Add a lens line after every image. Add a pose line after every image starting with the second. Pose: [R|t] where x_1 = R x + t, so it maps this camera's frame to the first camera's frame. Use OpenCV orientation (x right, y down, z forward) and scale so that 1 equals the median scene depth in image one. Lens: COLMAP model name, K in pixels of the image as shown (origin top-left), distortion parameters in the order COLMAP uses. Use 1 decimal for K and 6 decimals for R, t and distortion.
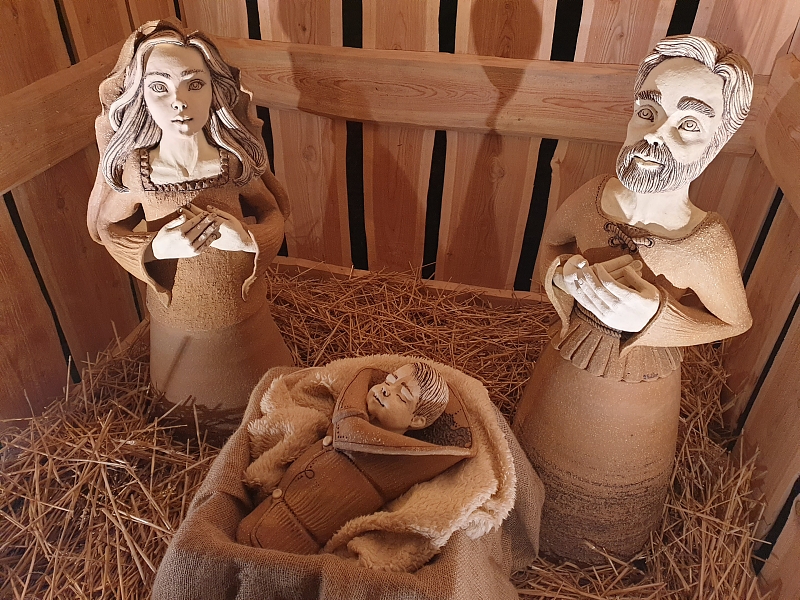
lens RADIAL K [[654.6, 0, 386.1], [0, 654.6, 288.9], [0, 0, 1]] dist [0.043402, 0.004002]
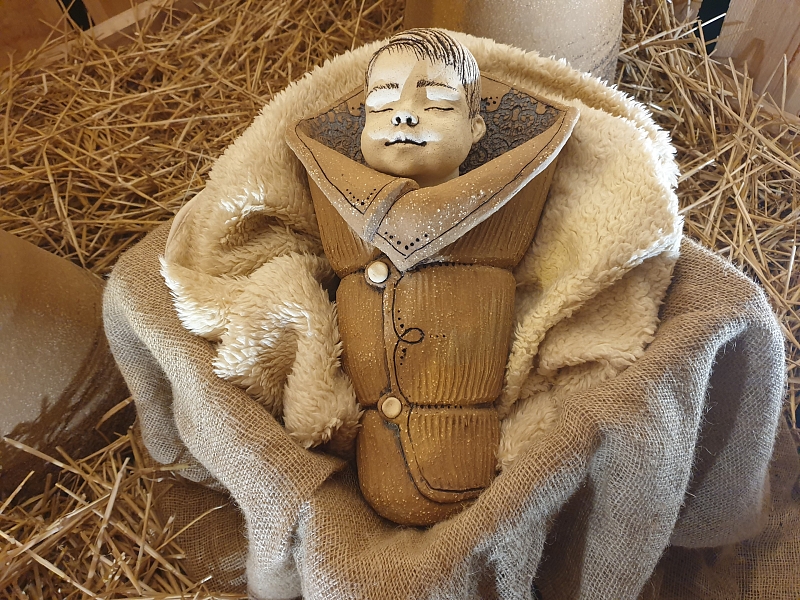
lens RADIAL K [[631.6, 0, 400.0], [0, 631.6, 300.0], [0, 0, 1]] dist [0.020387, -0.000194]
pose [[0.625815, -0.699555, 0.344934, -0.204860], [0.499052, 0.699000, 0.512198, 0.003325], [-0.599419, -0.148401, 0.786558, 0.469755]]
